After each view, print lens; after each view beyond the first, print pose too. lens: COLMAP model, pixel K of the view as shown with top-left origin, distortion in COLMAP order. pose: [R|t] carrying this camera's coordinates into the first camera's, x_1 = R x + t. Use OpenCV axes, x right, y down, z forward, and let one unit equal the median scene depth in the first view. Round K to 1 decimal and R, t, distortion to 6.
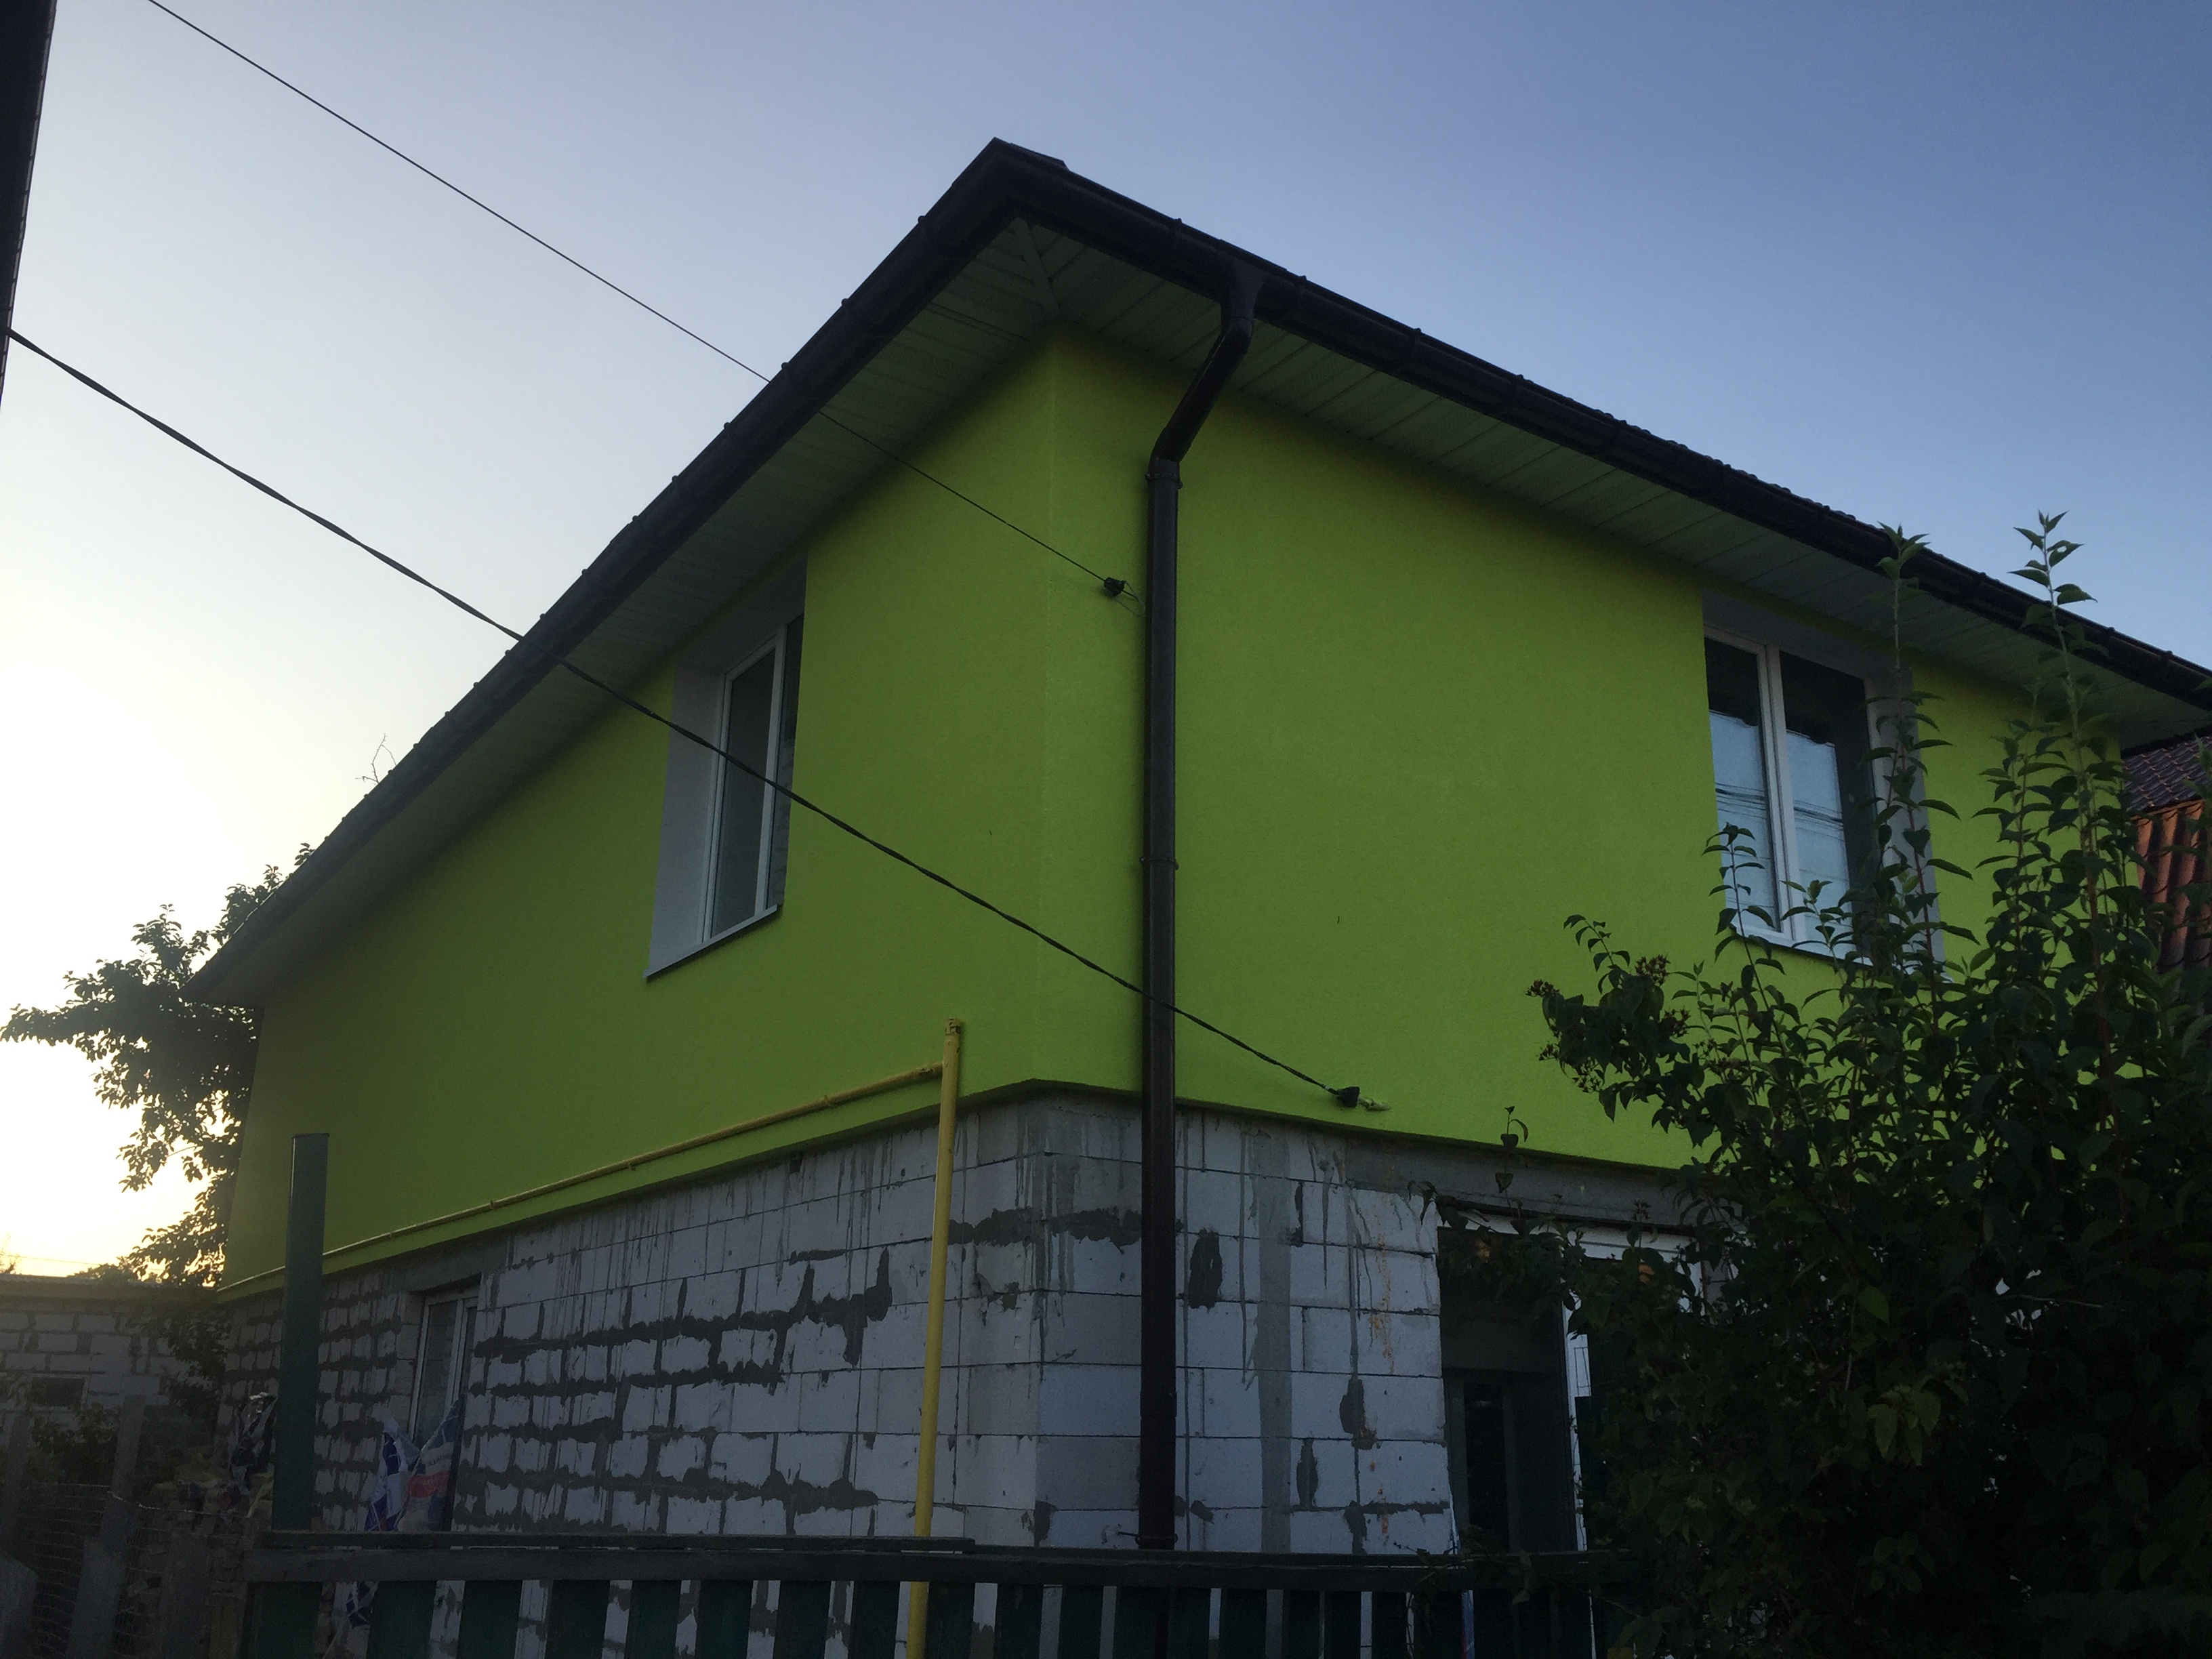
lens RADIAL K [[1885.7, 0, 1114.1], [0, 1885.7, 838.2], [0, 0, 1]] dist [0.086389, -0.133574]
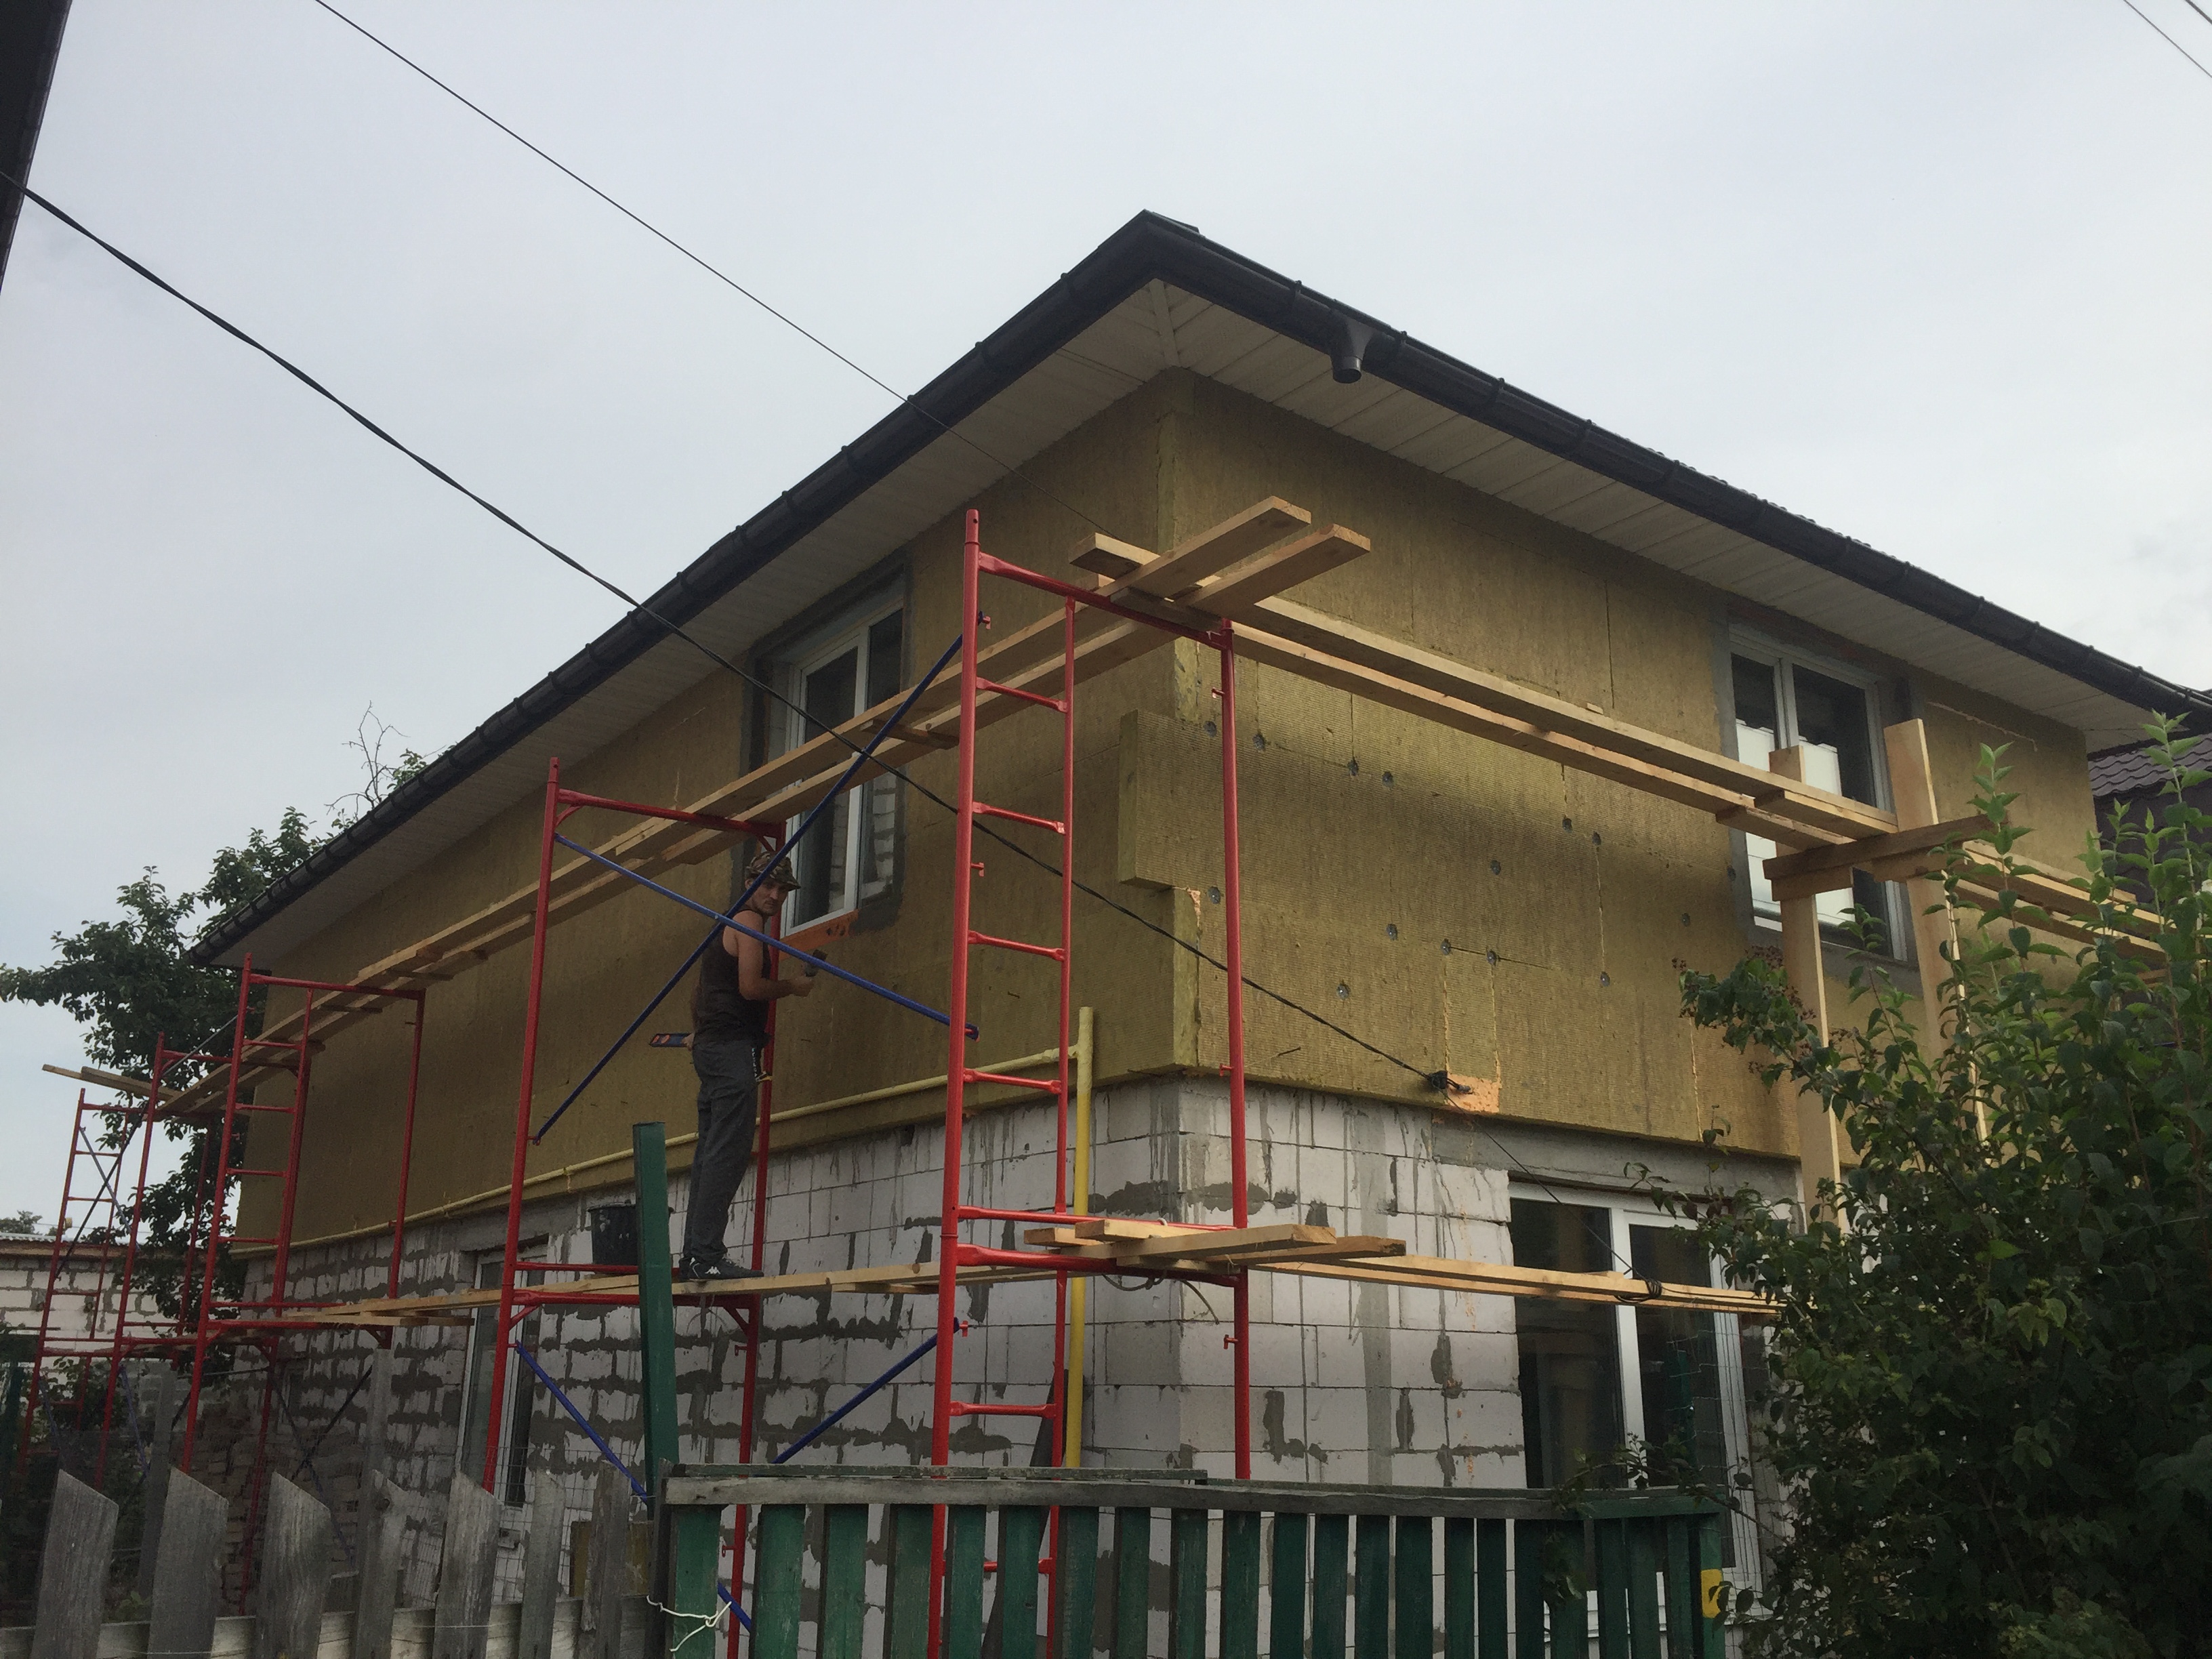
lens RADIAL K [[1889.5, 0, 1103.3], [0, 1889.5, 822.8], [0, 0, 1]] dist [0.061914, -0.080562]
pose [[0.999154, 0.010056, 0.039880, -0.103333], [-0.010616, 0.999848, 0.013860, -0.023617], [-0.039735, -0.014272, 0.999108, -0.082287]]
